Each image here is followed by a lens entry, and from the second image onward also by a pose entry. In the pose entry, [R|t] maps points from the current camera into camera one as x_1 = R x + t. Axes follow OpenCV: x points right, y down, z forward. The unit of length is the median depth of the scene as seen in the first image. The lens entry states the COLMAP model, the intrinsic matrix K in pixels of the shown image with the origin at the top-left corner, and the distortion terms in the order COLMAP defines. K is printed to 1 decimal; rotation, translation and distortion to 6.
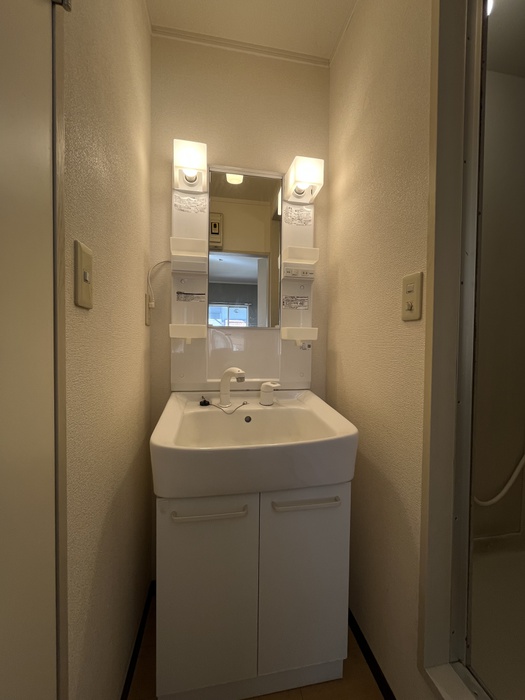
lens RADIAL K [[284.9, 0, 263.3], [0, 284.9, 347.8], [0, 0, 1]] dist [-0.001239, -0.000129]
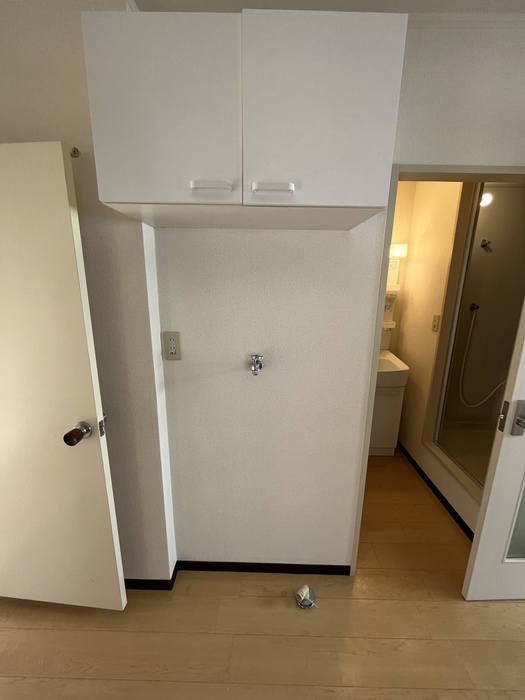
lens RADIAL K [[284.9, 0, 260.6], [0, 284.9, 350.0], [0, 0, 1]] dist [-0.001239, -0.000129]
pose [[0.979756, 0.048785, -0.194161, -0.402485], [-0.007195, 0.977808, 0.209379, -0.327482], [0.200067, -0.203743, 0.958364, -1.385238]]
